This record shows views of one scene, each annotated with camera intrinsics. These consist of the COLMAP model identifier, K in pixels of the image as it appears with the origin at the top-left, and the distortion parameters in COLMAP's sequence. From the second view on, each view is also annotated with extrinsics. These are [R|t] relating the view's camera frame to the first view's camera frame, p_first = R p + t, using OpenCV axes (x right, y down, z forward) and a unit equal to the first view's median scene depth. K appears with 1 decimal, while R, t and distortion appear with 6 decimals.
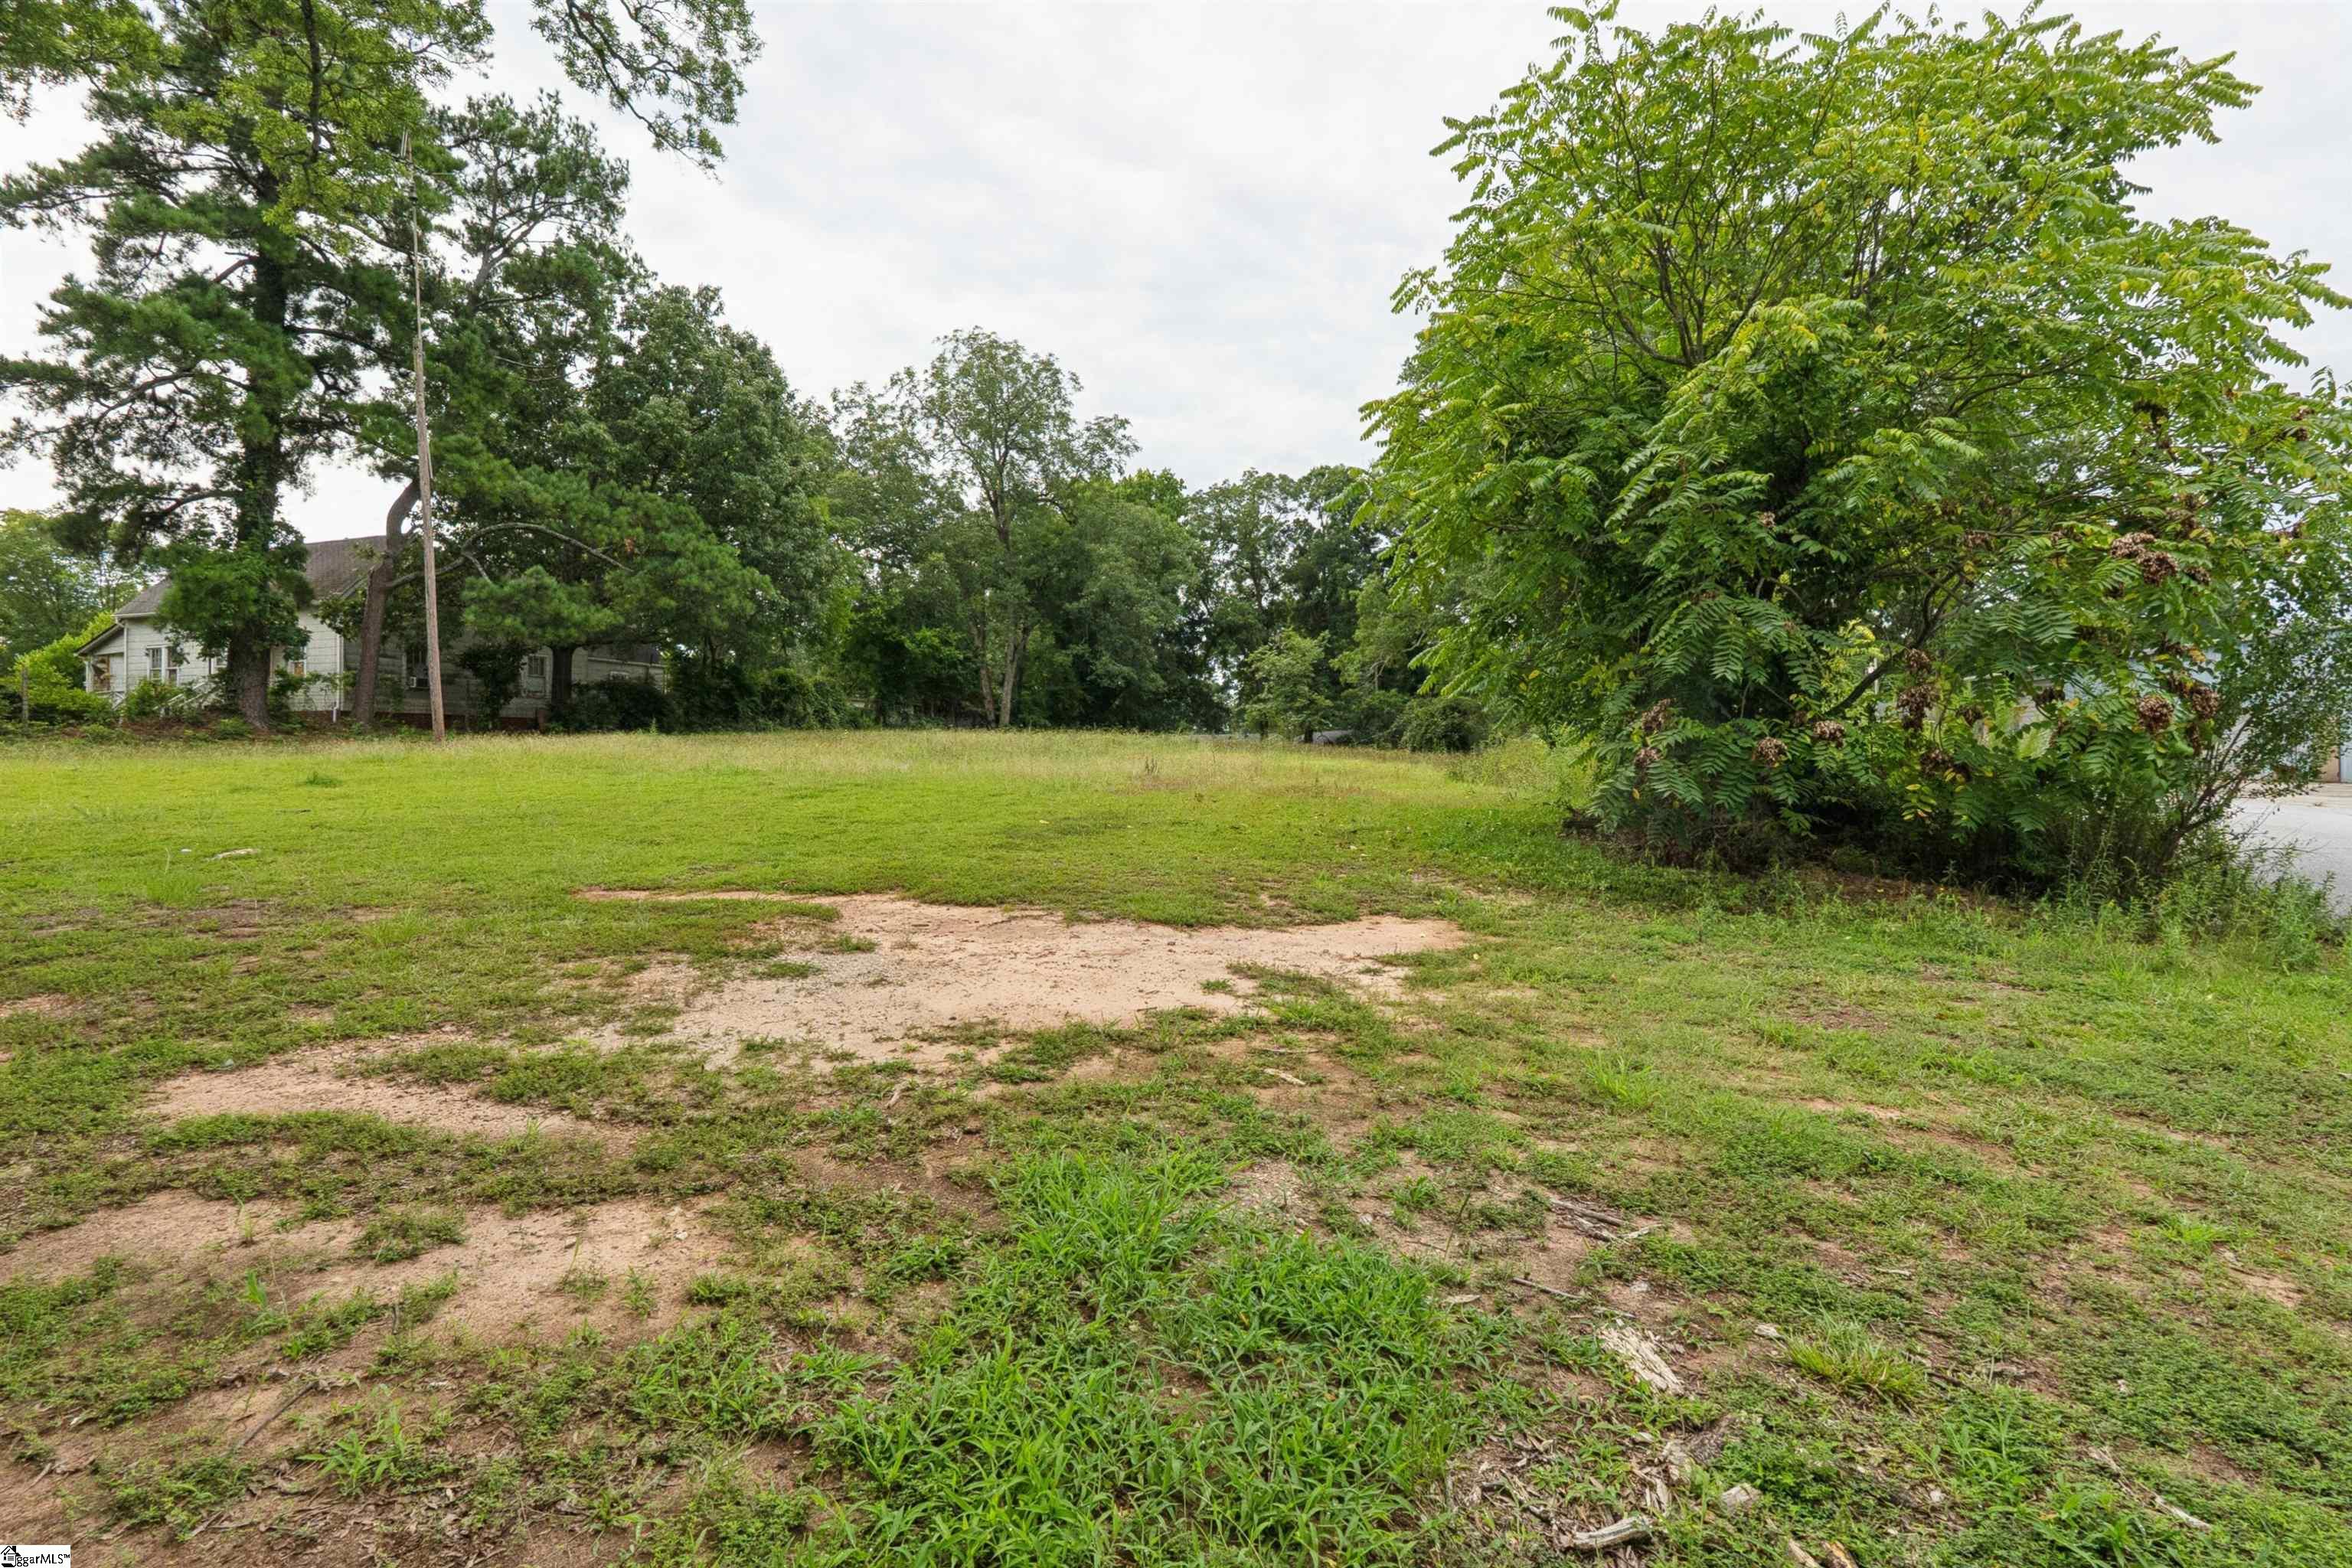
lens RADIAL K [[1081.8, 0, 1164.6], [0, 1081.8, 745.9], [0, 0, 1]] dist [-0.014964, 0.000070]
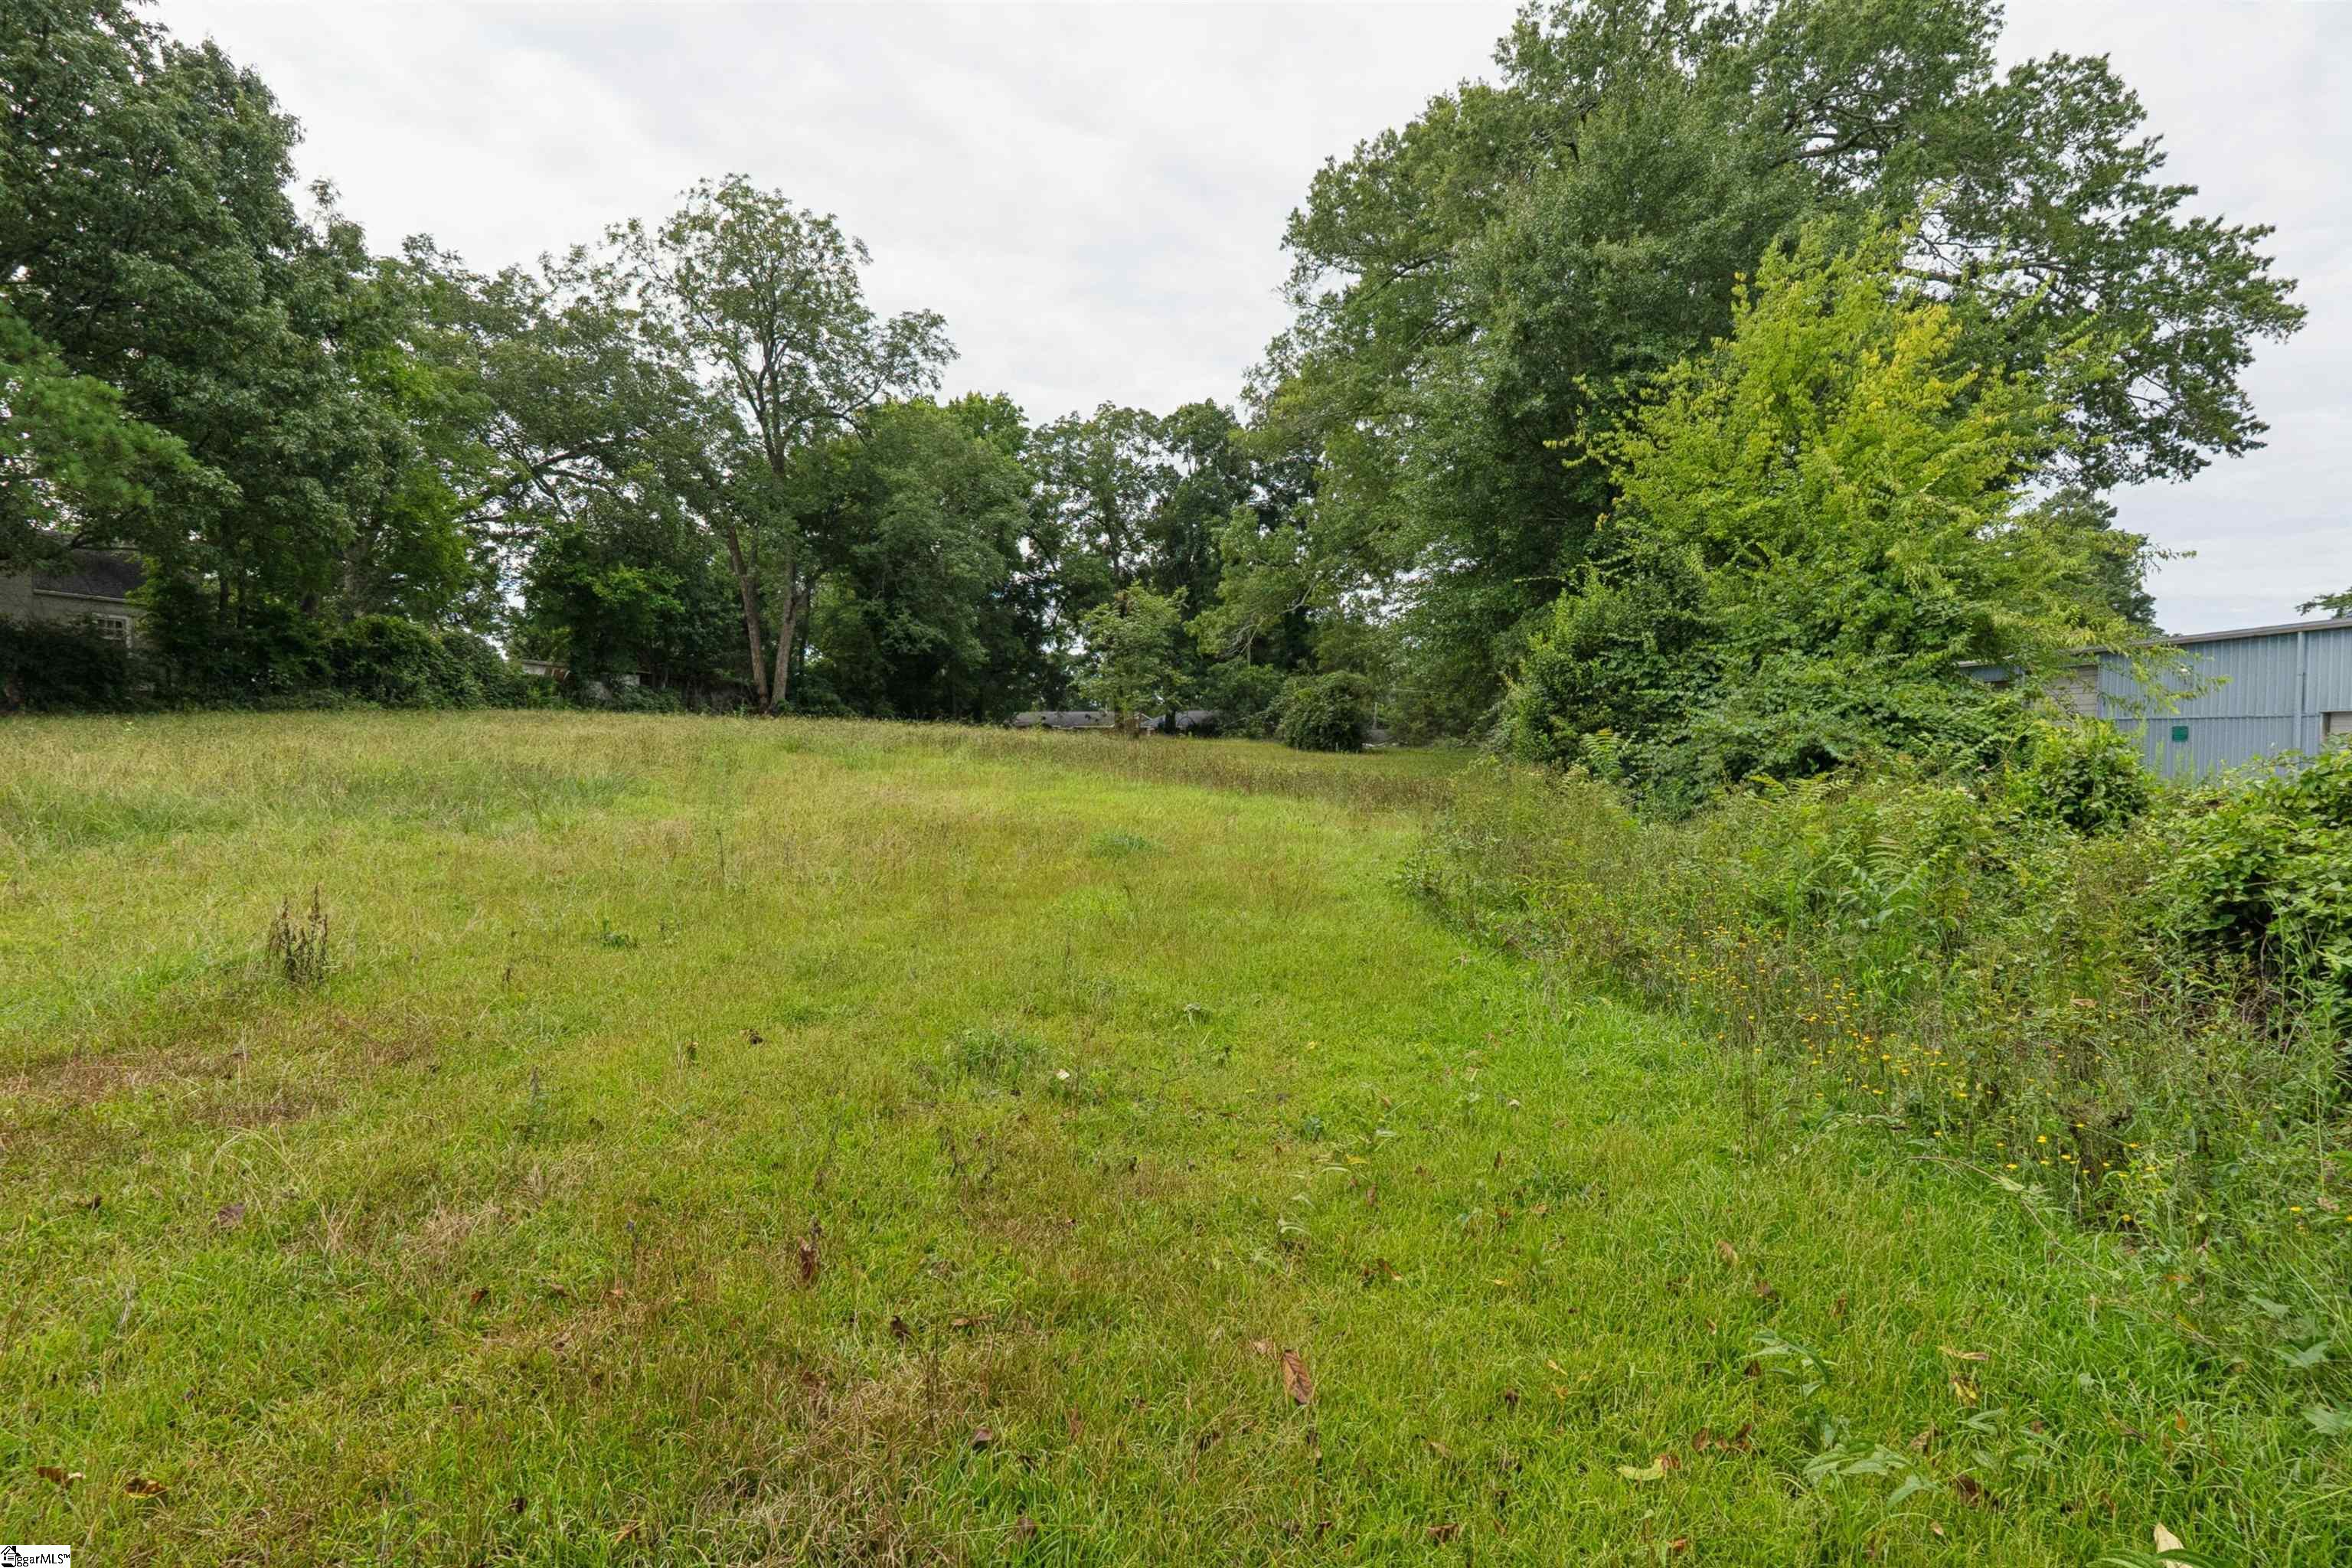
lens RADIAL K [[1060.6, 0, 1183.5], [0, 1060.6, 768.1], [0, 0, 1]] dist [-0.004282, 0.001019]
pose [[0.991412, 0.004402, 0.130703, 0.057958], [-0.010412, 0.998918, 0.045336, -0.013032], [-0.130362, -0.046307, 0.990384, 0.277830]]
